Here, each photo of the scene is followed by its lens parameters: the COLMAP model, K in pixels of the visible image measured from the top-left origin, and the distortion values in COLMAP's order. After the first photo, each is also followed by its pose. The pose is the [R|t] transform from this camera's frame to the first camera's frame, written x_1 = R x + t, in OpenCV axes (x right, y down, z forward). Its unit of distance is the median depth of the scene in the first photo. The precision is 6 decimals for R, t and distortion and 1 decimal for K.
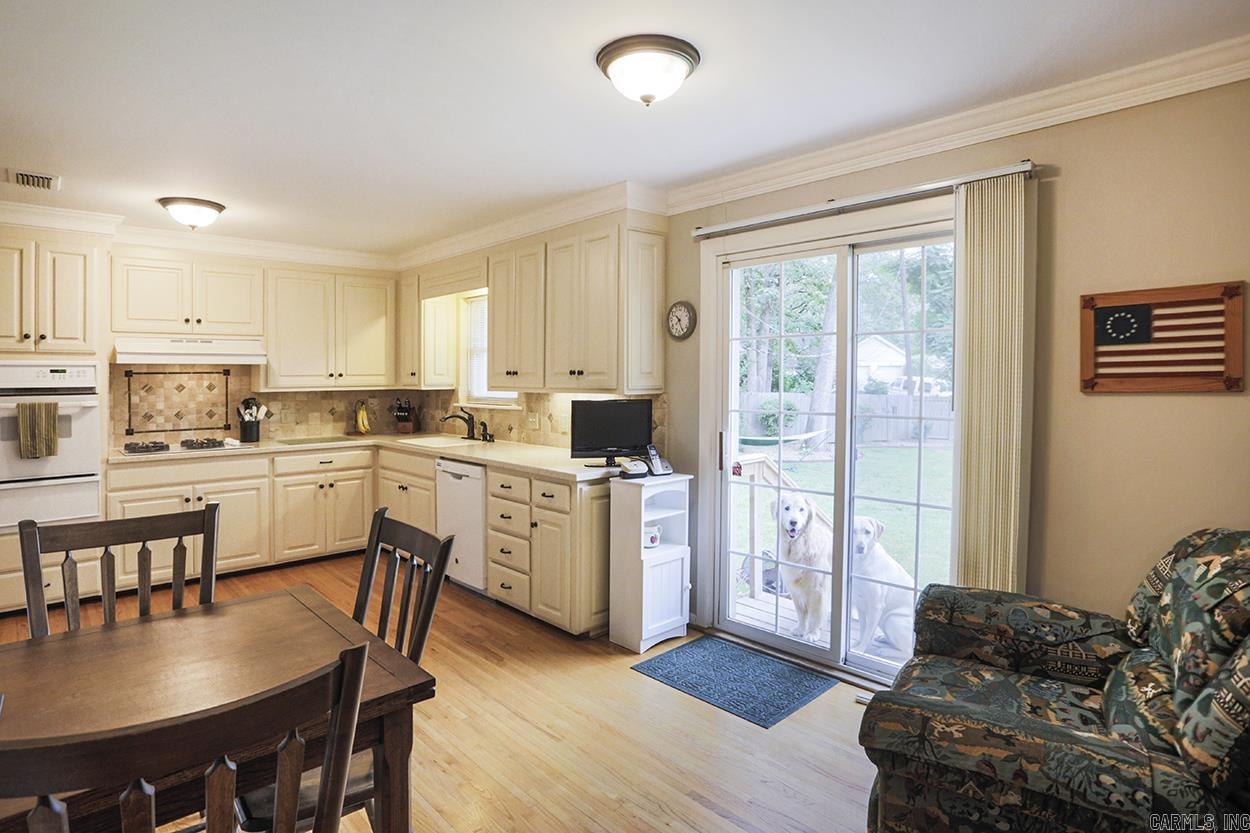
lens RADIAL K [[679.8, 0, 625.7], [0, 679.8, 358.3], [0, 0, 1]] dist [-0.051129, 0.023057]
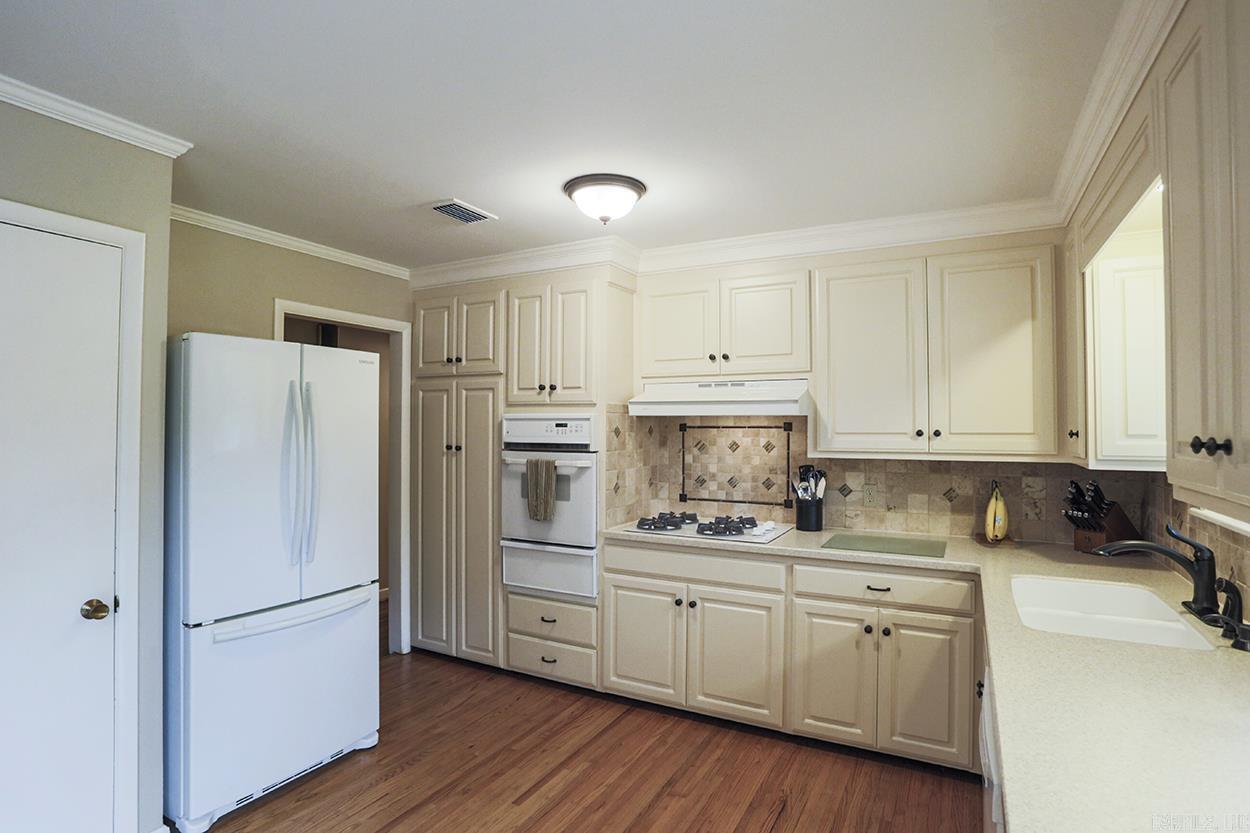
lens RADIAL K [[639.4, 0, 618.0], [0, 639.4, 399.4], [0, 0, 1]] dist [-0.074942, 0.027284]
pose [[0.323068, -0.027977, -0.945962, -0.014818], [0.017013, 0.999573, -0.023752, 0.005304], [0.946223, -0.008420, 0.323406, 0.639657]]
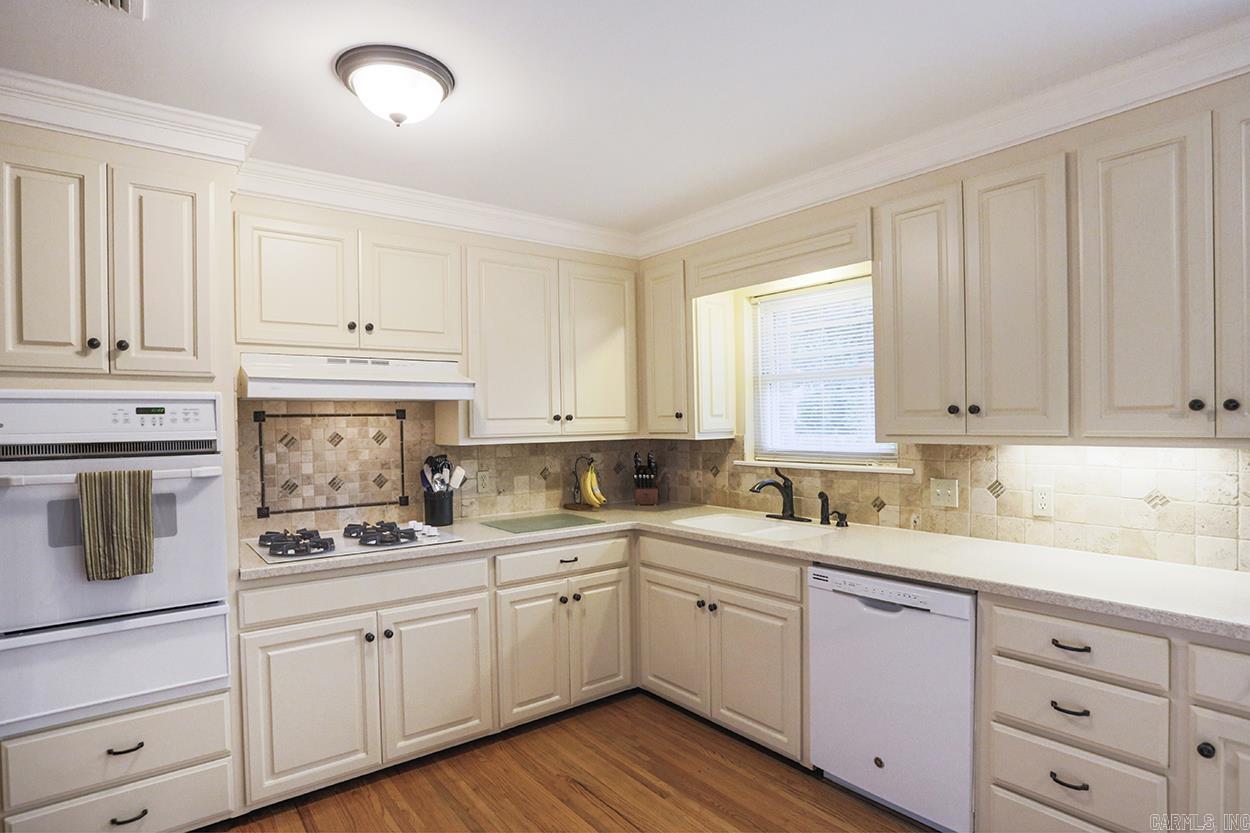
lens RADIAL K [[664.4, 0, 625.0], [0, 664.4, 416.5], [0, 0, 1]] dist [-0.086137, 0.042545]
pose [[0.996988, -0.006445, -0.077286, -0.354929], [0.007860, 0.999807, 0.018019, 0.014509], [0.077155, -0.018572, 0.996846, 0.418984]]
